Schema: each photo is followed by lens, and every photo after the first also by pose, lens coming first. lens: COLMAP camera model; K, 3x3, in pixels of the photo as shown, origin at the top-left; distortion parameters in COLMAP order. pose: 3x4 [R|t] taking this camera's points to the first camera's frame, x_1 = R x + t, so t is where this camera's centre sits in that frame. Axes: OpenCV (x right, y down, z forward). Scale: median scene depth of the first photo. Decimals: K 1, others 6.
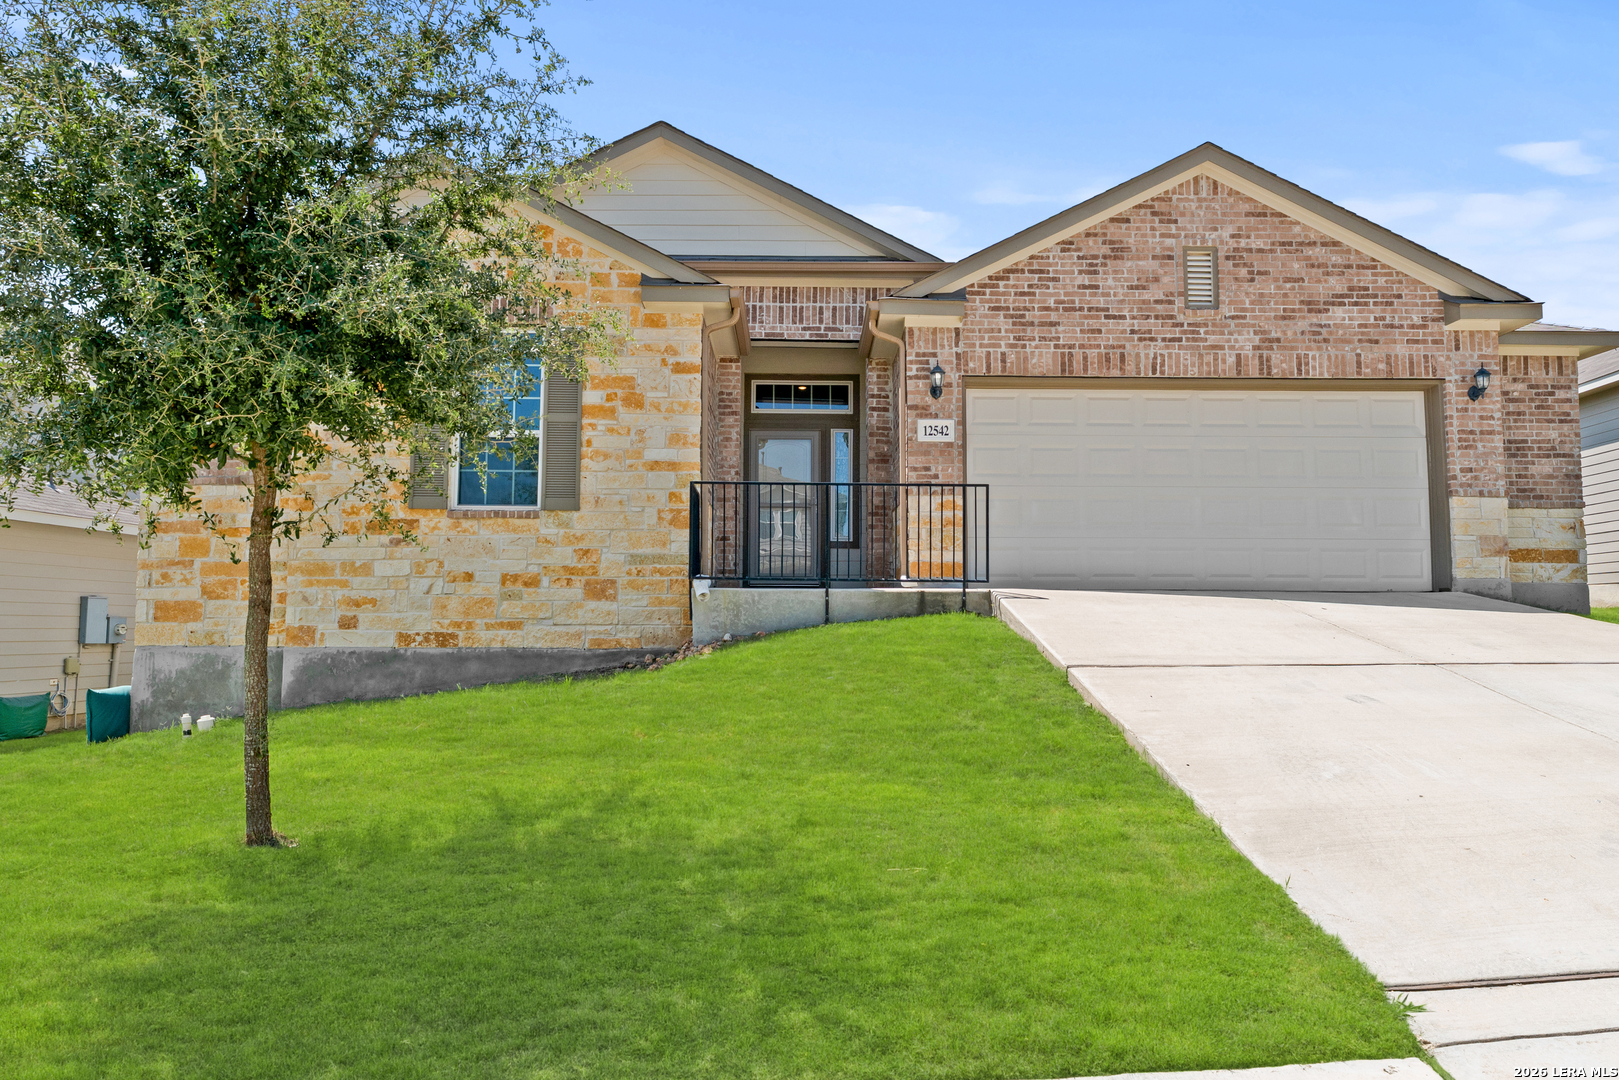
lens RADIAL K [[1013.4, 0, 803.1], [0, 1013.4, 547.4], [0, 0, 1]] dist [-0.000783, -0.002100]
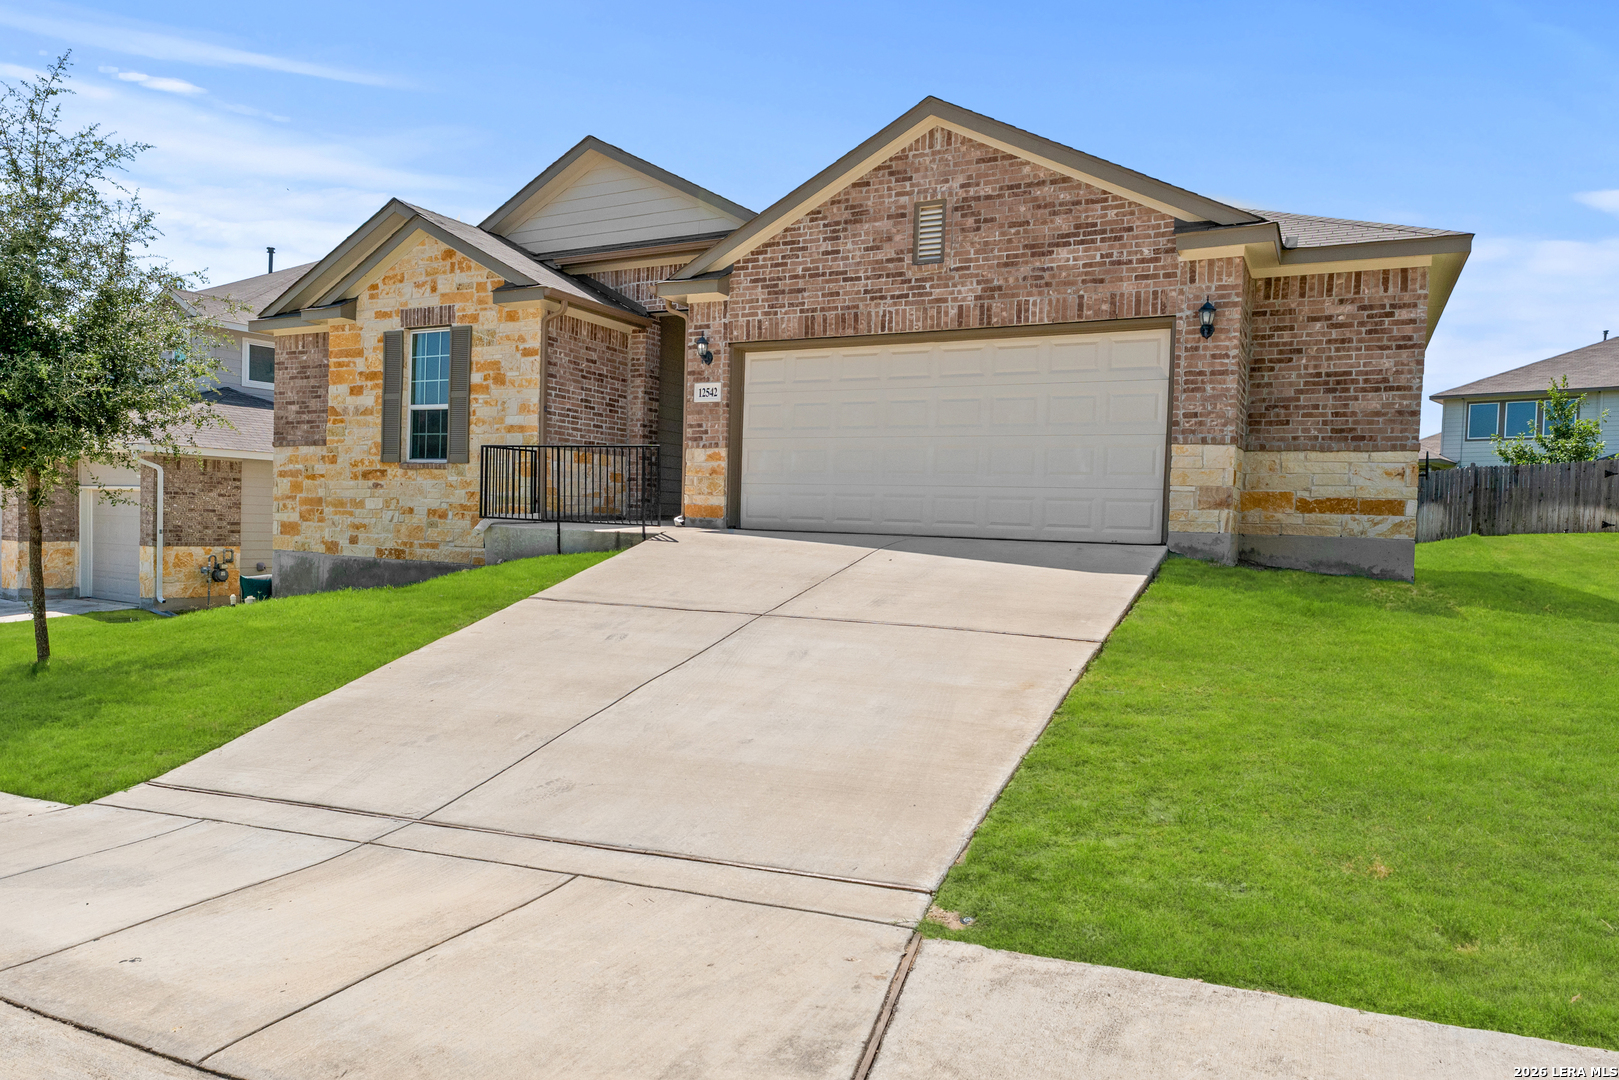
lens RADIAL K [[1013.4, 0, 811.6], [0, 1013.4, 542.3], [0, 0, 1]] dist [-0.000783, -0.002100]
pose [[0.881131, 0.035256, -0.471557, 0.787022], [0.008657, 0.995847, 0.090631, -0.047346], [0.472793, -0.083940, 0.877166, 0.015307]]
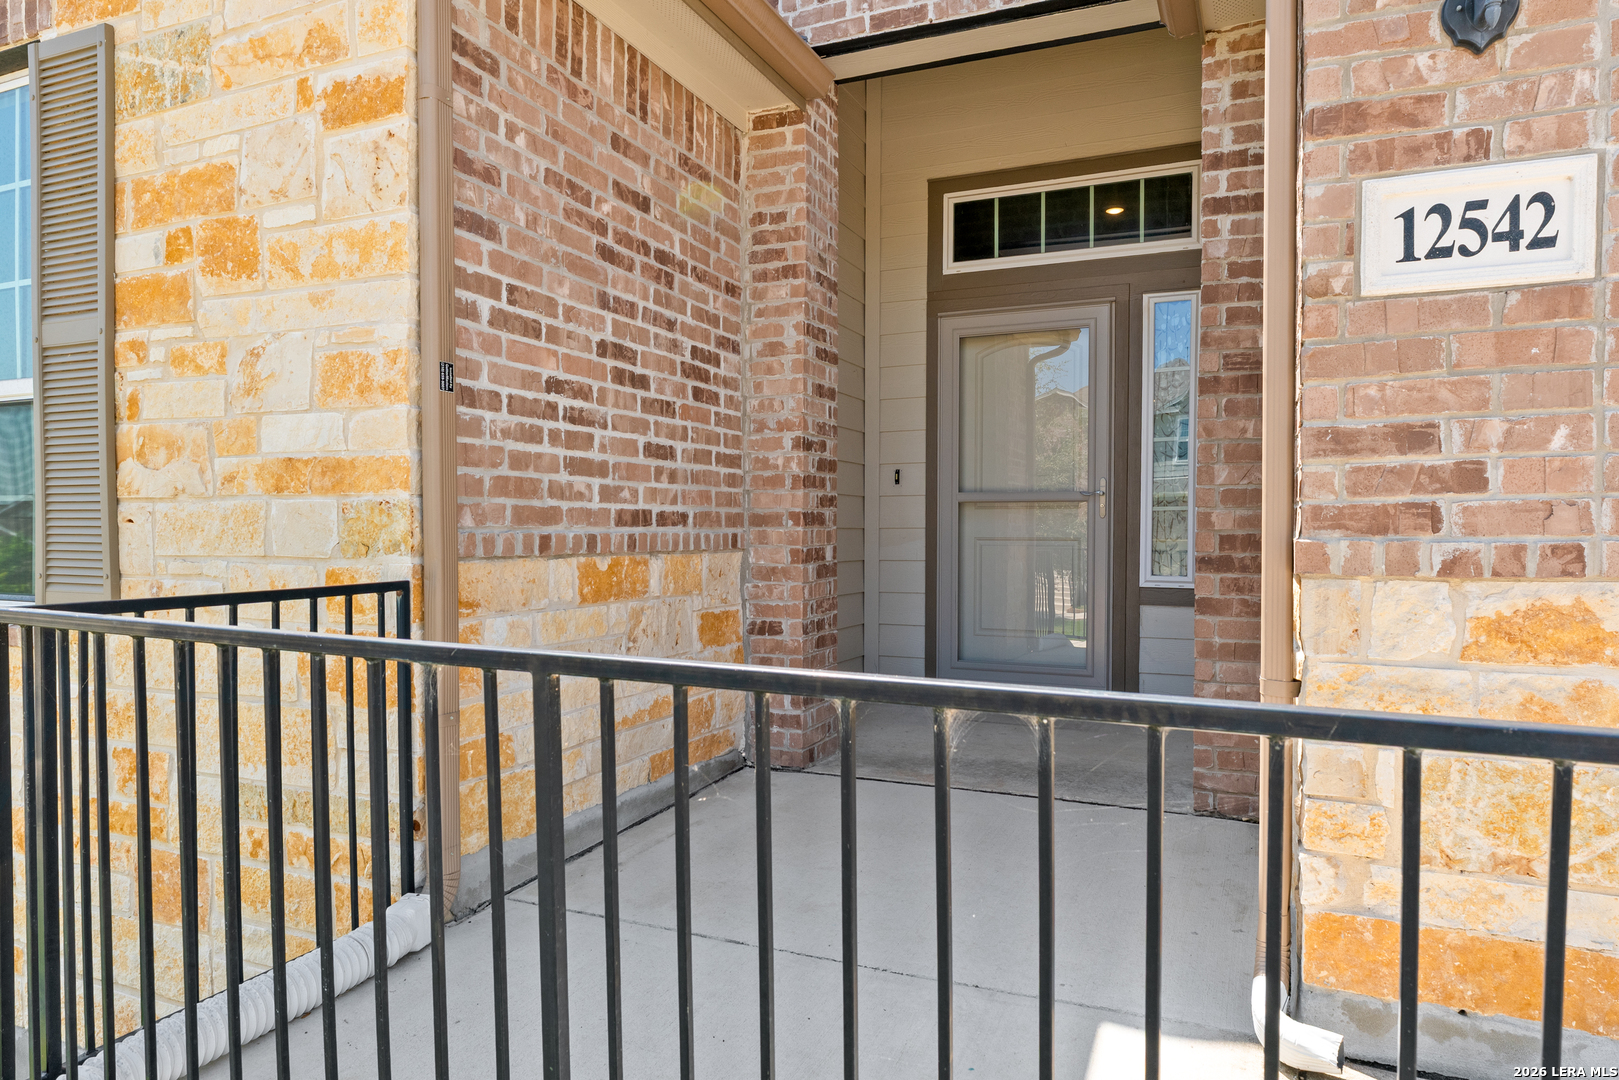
lens RADIAL K [[1013.4, 0, 809.5], [0, 1013.4, 548.1], [0, 0, 1]] dist [-0.000783, -0.002100]
pose [[0.906632, 0.005327, -0.421889, 0.098341], [0.034340, 0.995671, 0.086368, -0.076242], [0.420522, -0.092792, 0.902525, 0.768475]]
